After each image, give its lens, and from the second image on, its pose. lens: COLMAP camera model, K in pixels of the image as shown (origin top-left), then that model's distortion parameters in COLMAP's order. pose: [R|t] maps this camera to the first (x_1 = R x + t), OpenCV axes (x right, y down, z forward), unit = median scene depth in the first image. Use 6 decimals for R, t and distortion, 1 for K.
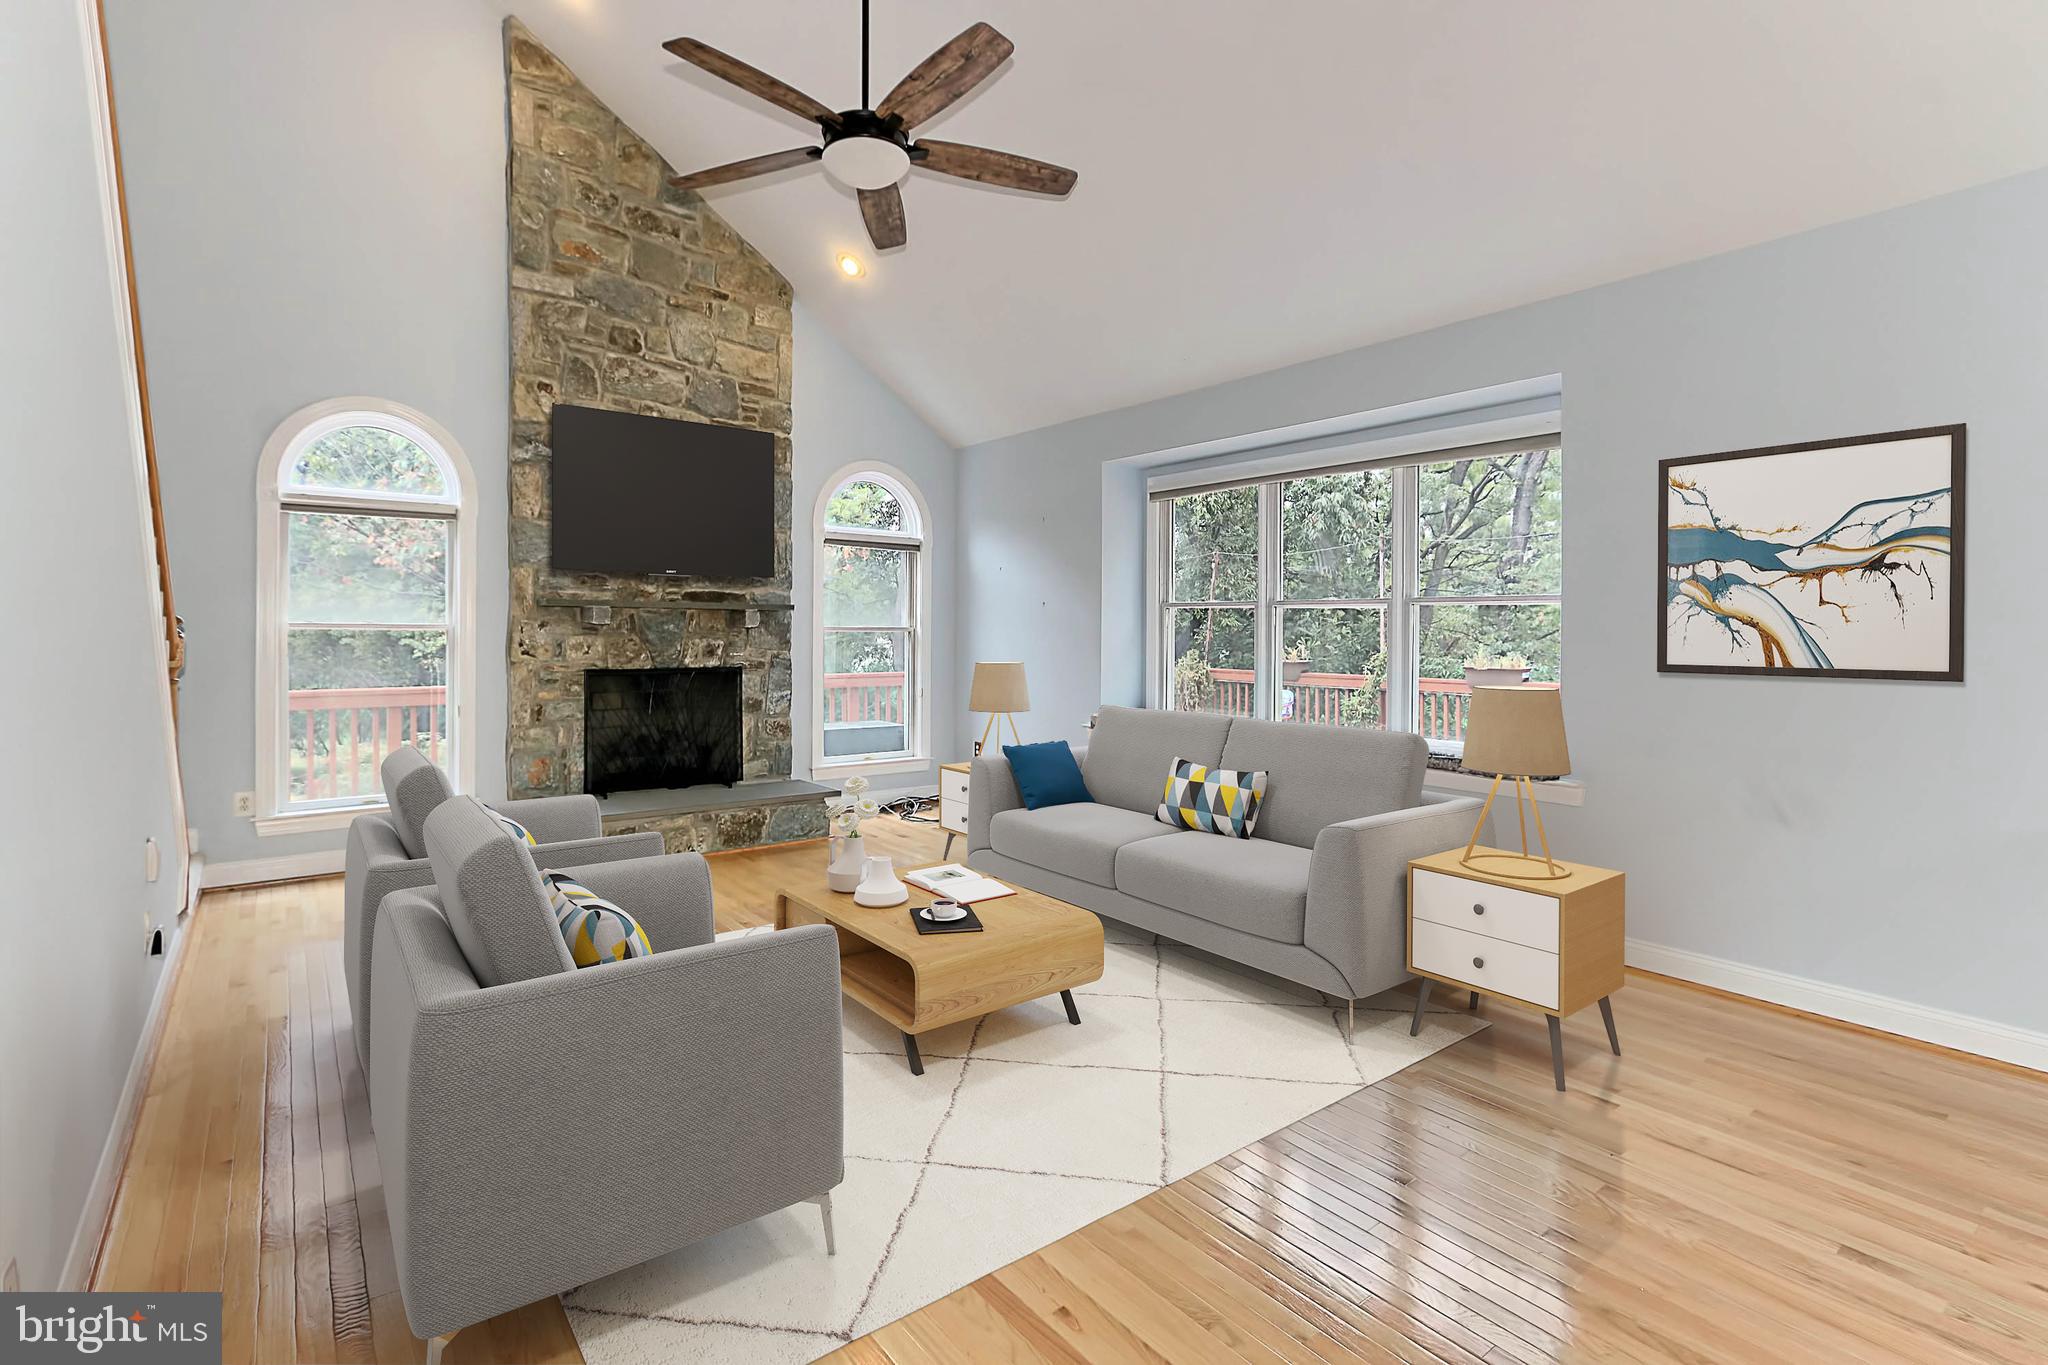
lens RADIAL K [[963.2, 0, 1004.8], [0, 963.2, 637.8], [0, 0, 1]] dist [-0.003470, 0.002295]
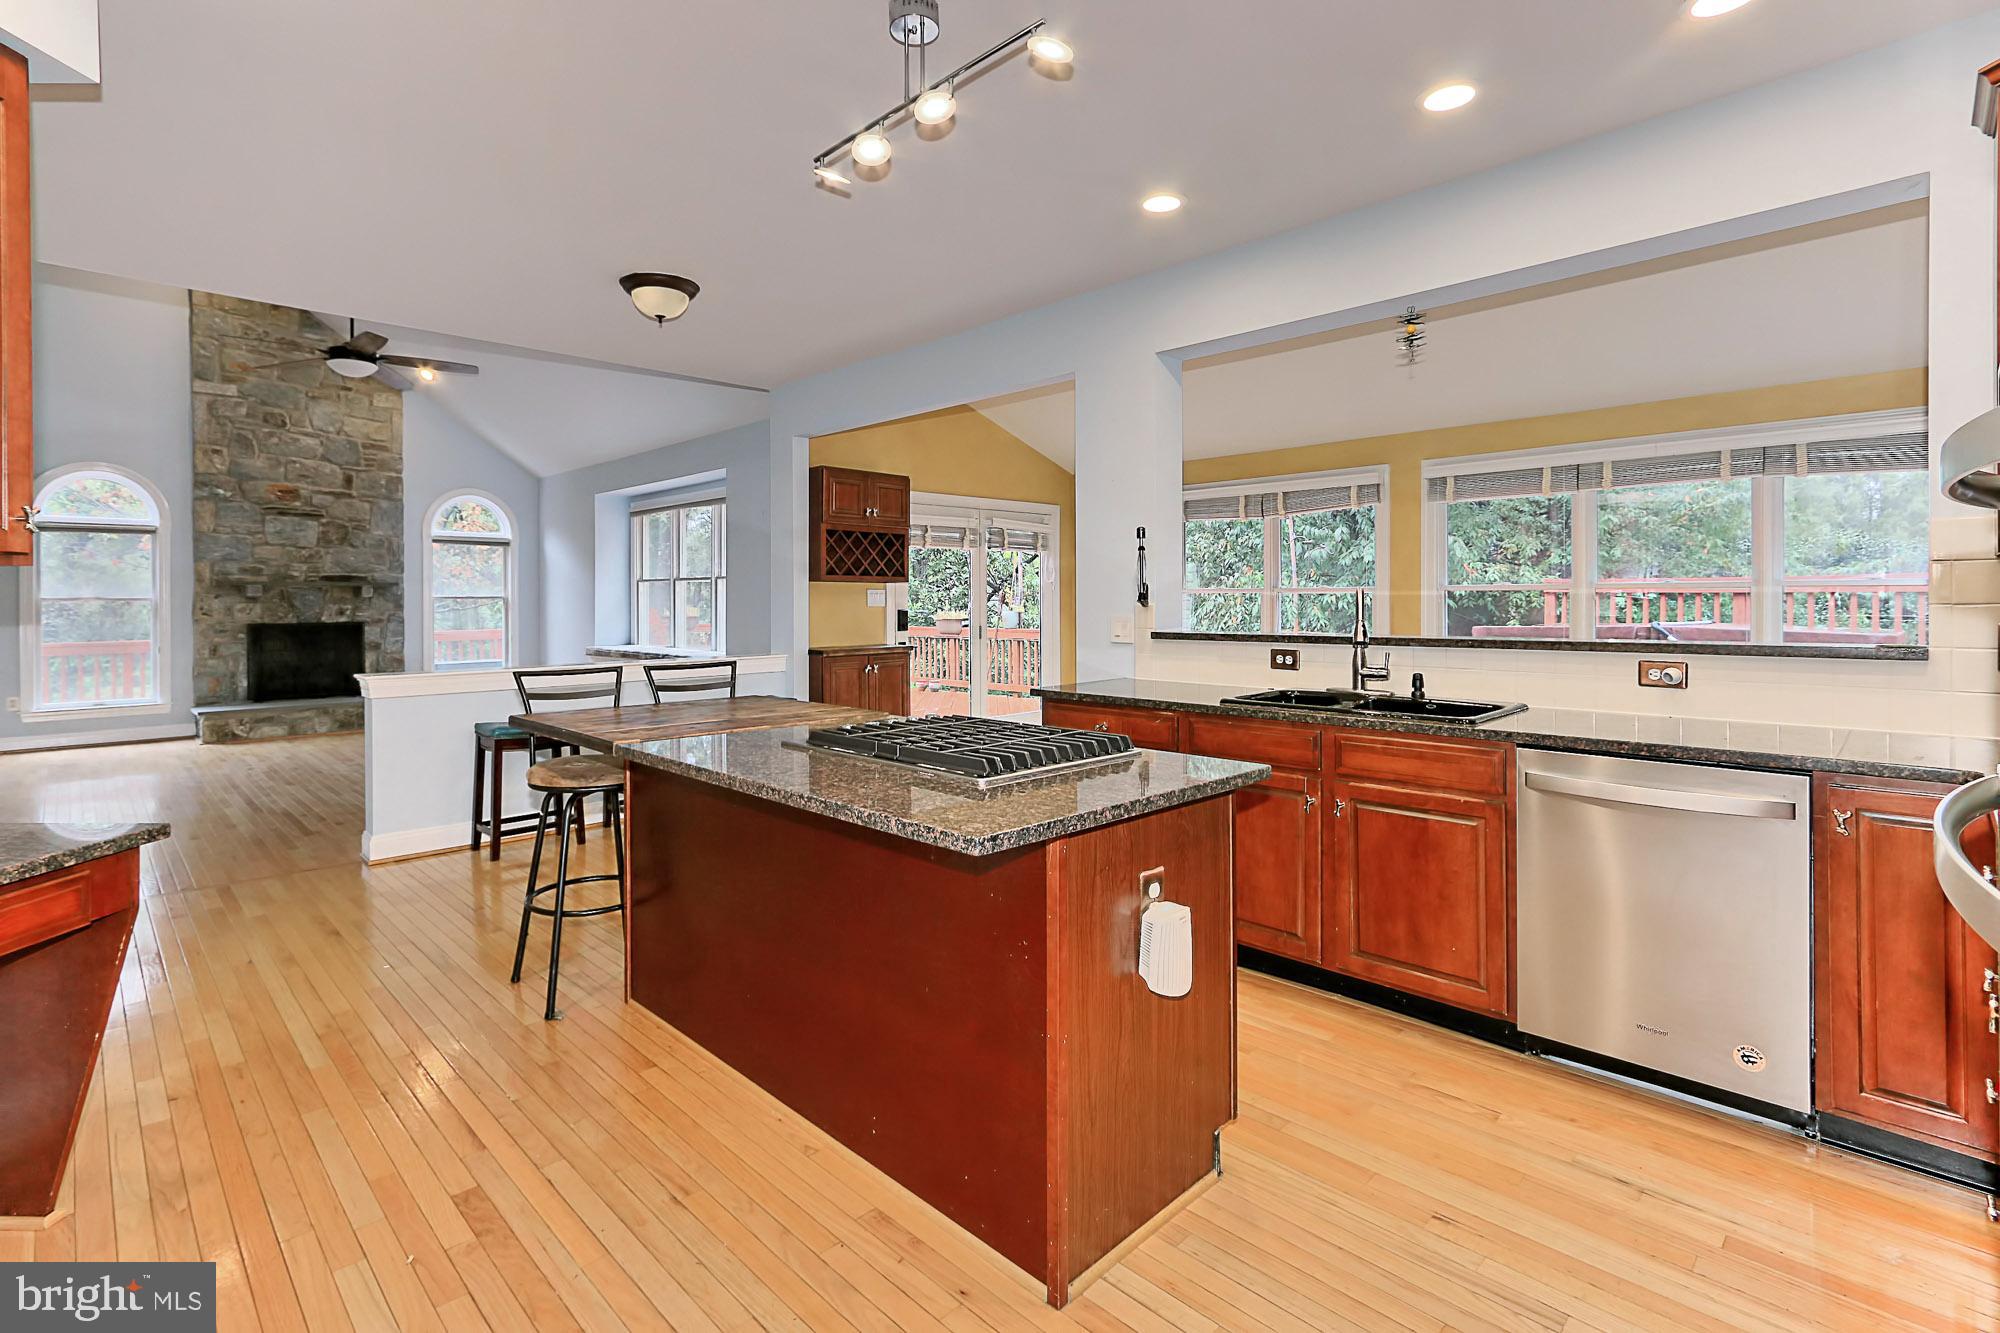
lens RADIAL K [[940.6, 0, 974.5], [0, 940.6, 601.0], [0, 0, 1]] dist [-0.003470, 0.002295]
pose [[0.991670, -0.012716, 0.128175, 0.579639], [0.013288, 0.999905, -0.003607, 0.015834], [-0.128117, 0.005280, 0.991745, -0.733060]]
